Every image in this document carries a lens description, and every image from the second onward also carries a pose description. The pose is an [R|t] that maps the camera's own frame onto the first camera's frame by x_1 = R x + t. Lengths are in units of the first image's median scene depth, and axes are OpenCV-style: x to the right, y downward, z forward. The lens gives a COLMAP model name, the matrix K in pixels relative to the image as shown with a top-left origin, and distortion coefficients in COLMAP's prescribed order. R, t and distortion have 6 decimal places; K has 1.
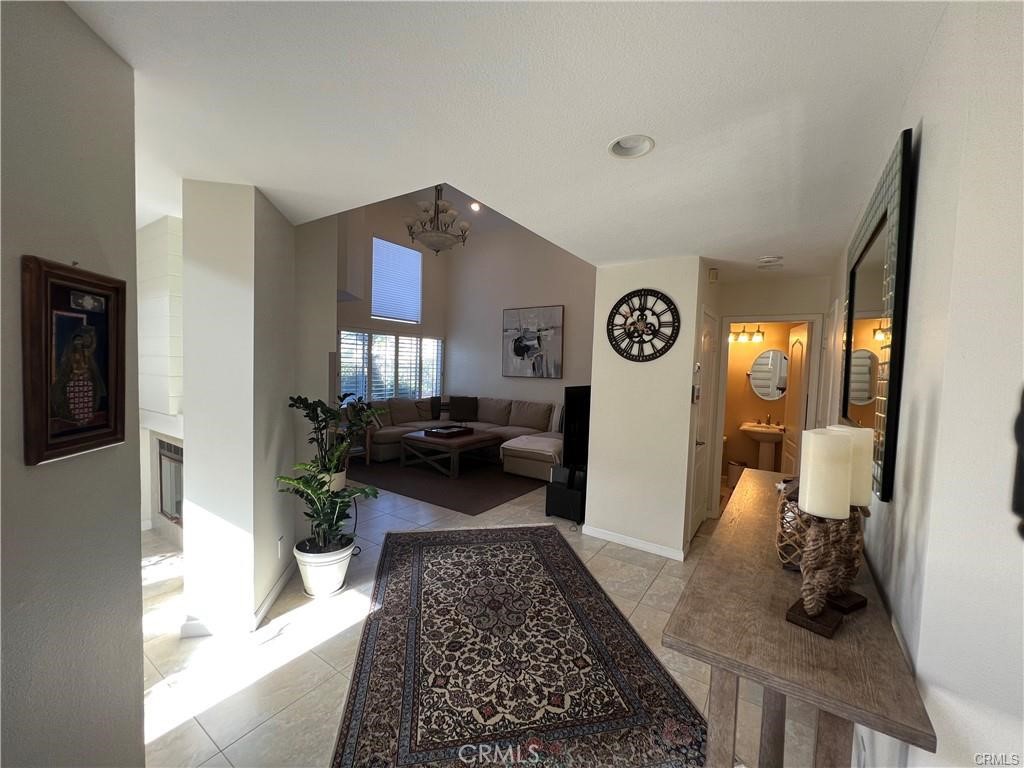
lens RADIAL K [[412.7, 0, 512.0], [0, 412.7, 384.0], [0, 0, 1]] dist [0.002085, 0.000035]
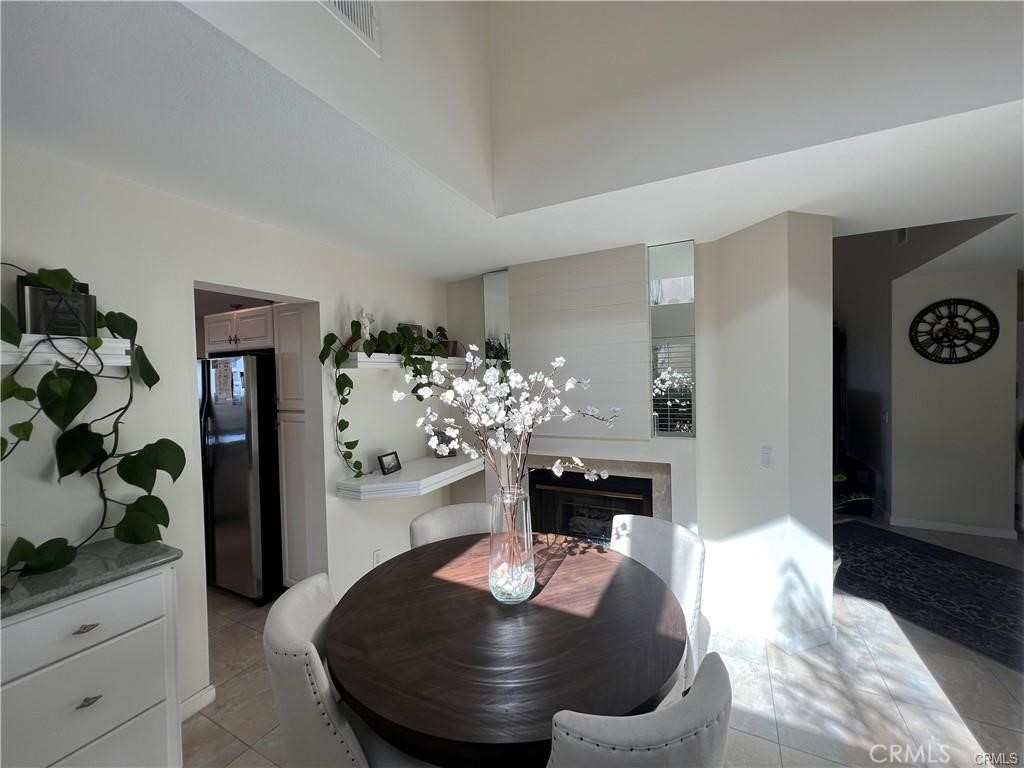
lens RADIAL K [[412.7, 0, 512.0], [0, 412.7, 384.0], [0, 0, 1]] dist [0.002085, 0.000035]
pose [[0.992267, -0.057688, 0.109904, -1.004522], [0.060417, 0.997938, -0.021665, -0.047654], [-0.108428, 0.028137, 0.993706, 0.021244]]
